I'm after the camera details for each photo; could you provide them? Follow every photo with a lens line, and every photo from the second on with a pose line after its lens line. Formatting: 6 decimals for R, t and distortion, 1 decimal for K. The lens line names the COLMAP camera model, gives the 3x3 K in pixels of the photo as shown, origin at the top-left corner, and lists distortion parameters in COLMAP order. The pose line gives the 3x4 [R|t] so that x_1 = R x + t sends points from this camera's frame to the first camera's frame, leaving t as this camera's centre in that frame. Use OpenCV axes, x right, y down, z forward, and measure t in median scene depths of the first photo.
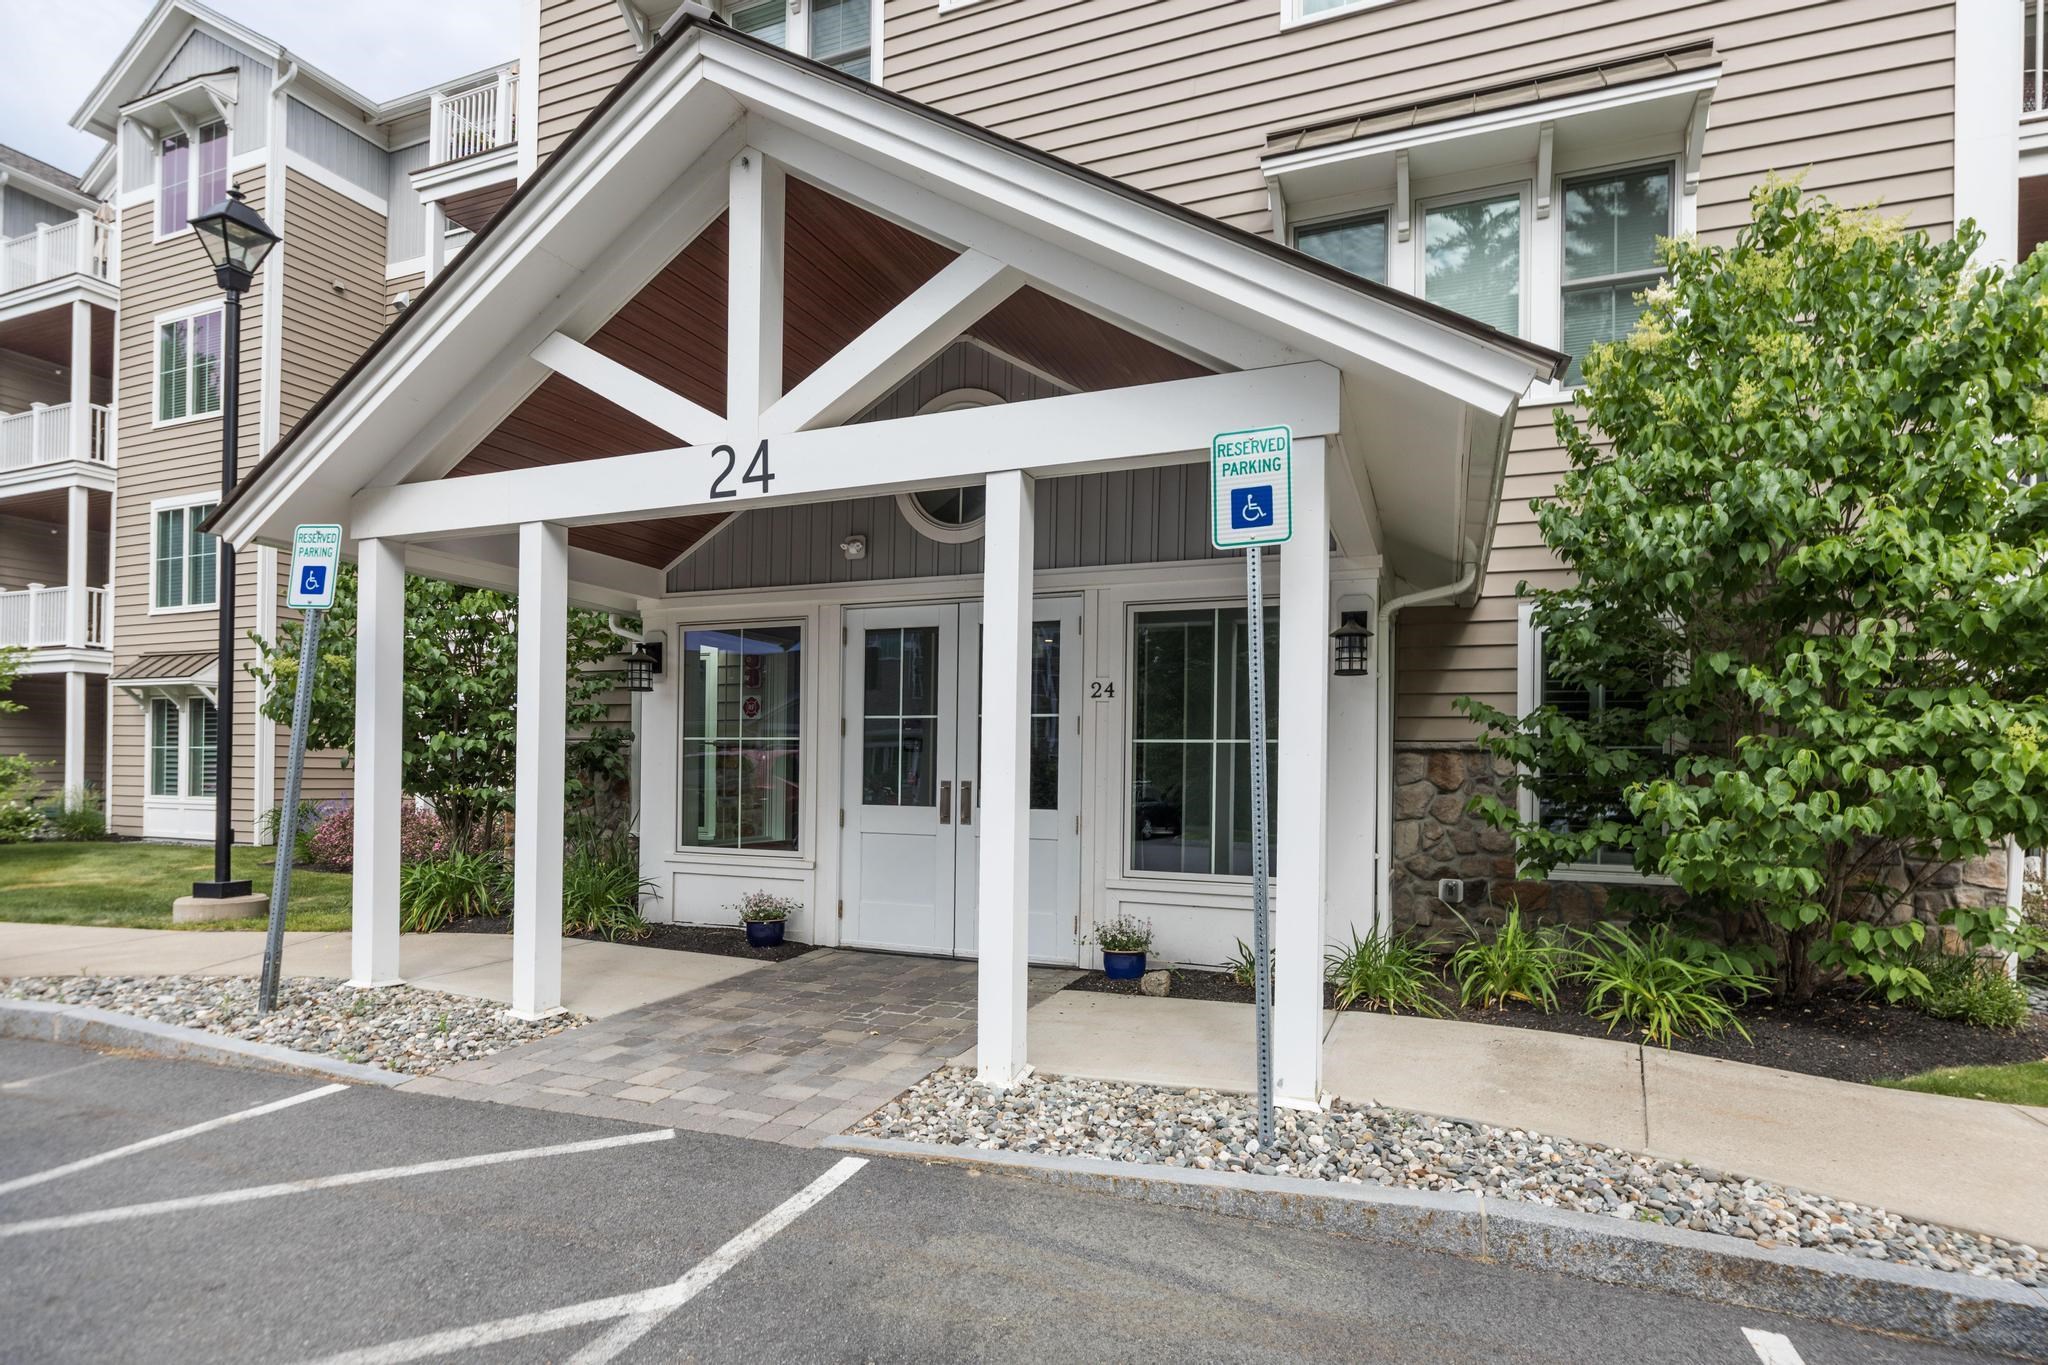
lens RADIAL K [[995.9, 0, 1029.2], [0, 995.9, 767.6], [0, 0, 1]] dist [-0.006056, -0.000127]
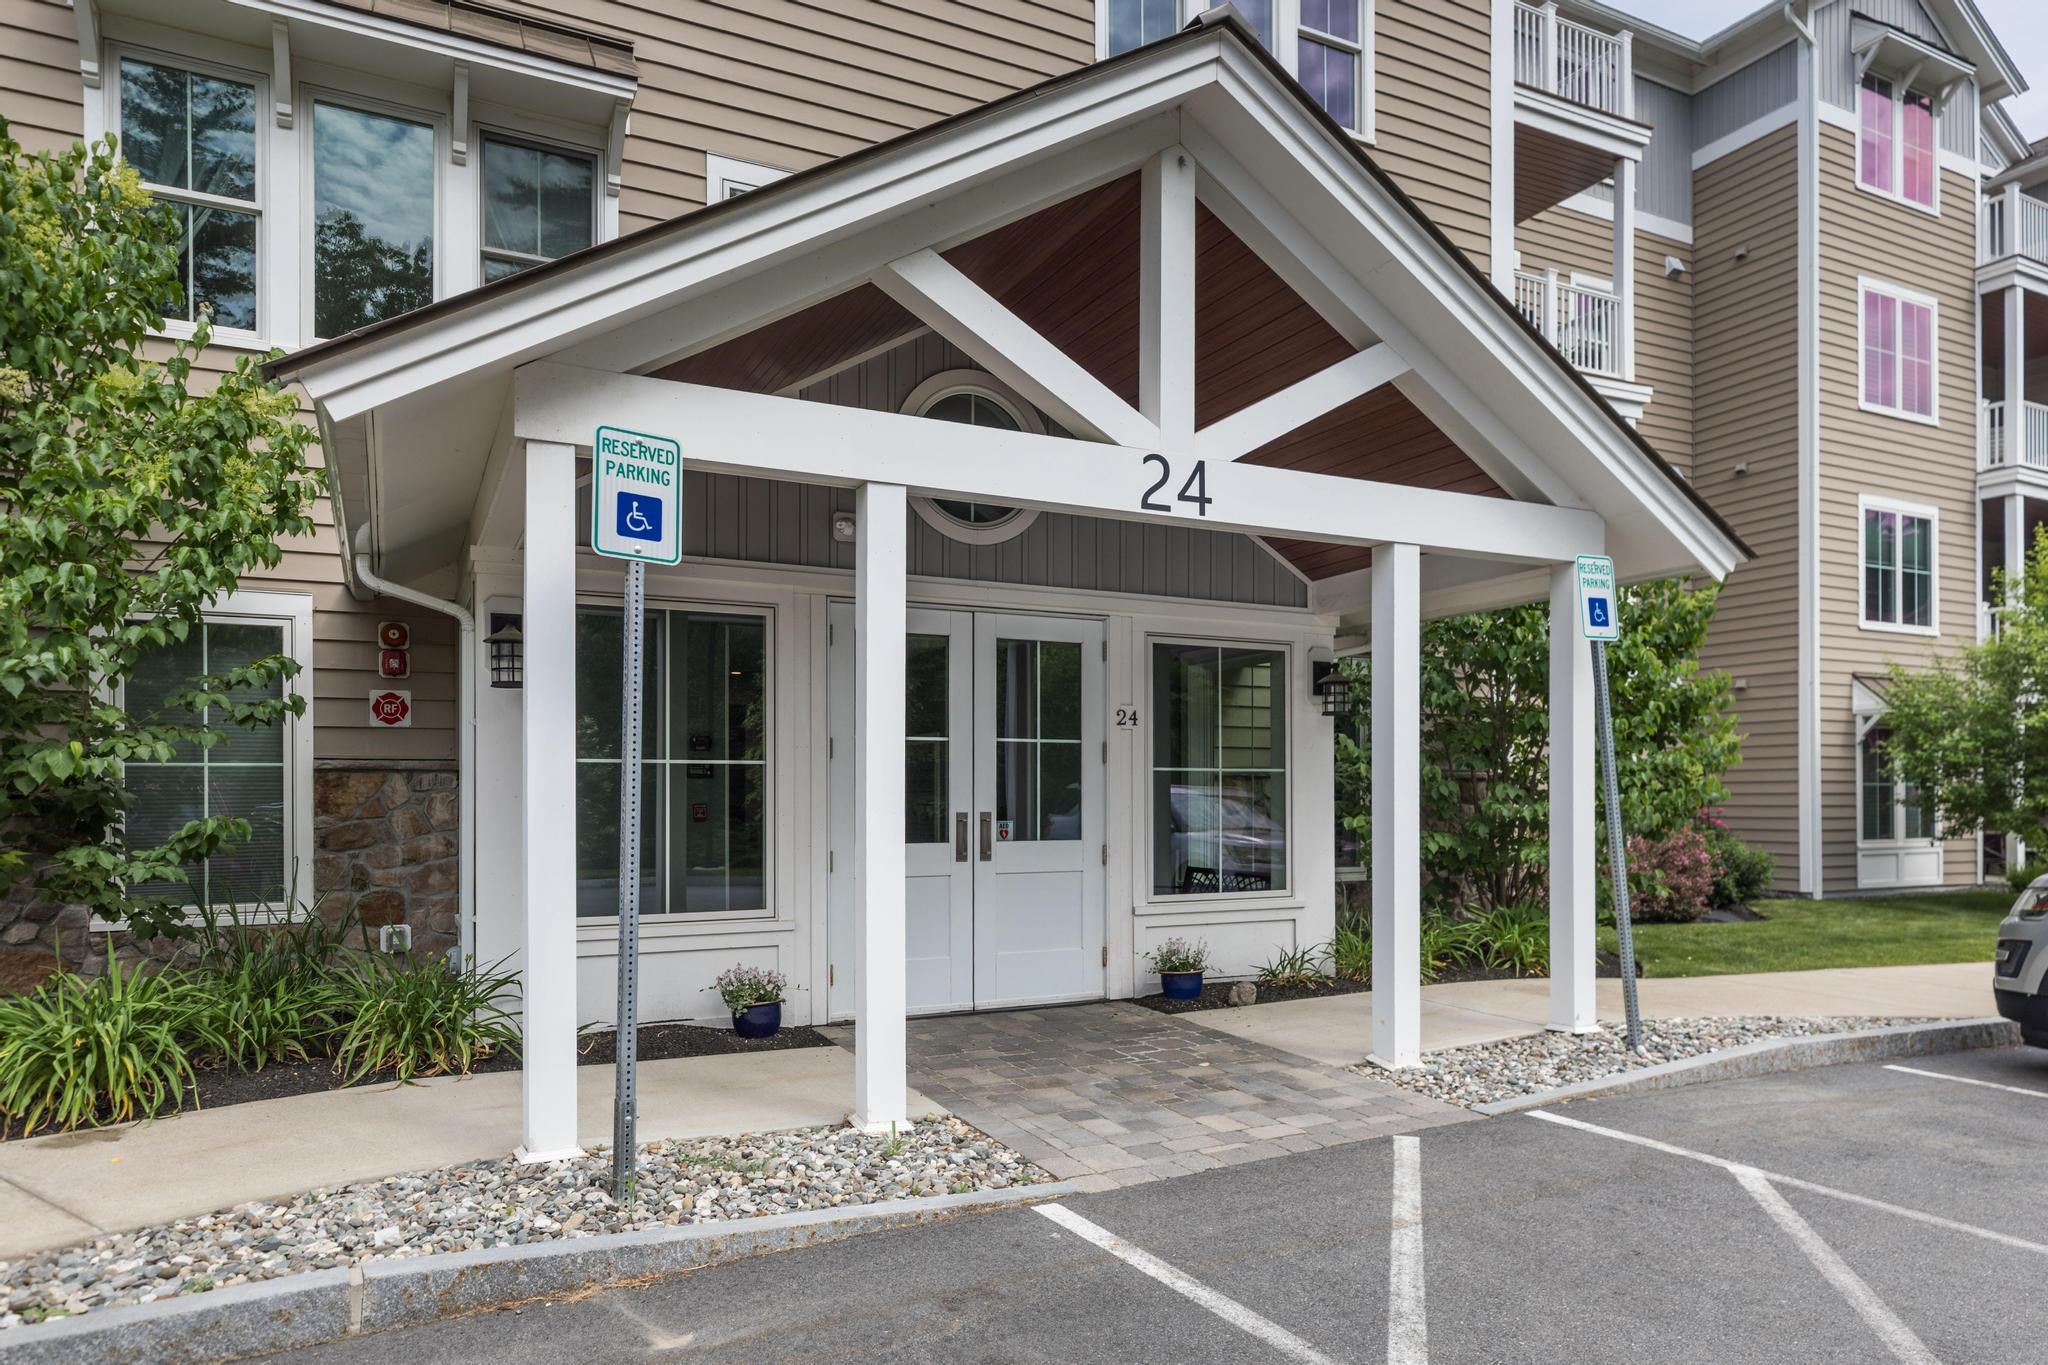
lens RADIAL K [[1304.5, 0, 1025.4], [0, 1304.5, 797.5], [0, 0, 1]] dist [0.001617, 0.002098]
pose [[0.666971, -0.011964, 0.744987, -1.320434], [0.007732, 0.999928, 0.009136, -0.014884], [-0.745043, -0.000333, 0.667016, 0.279213]]
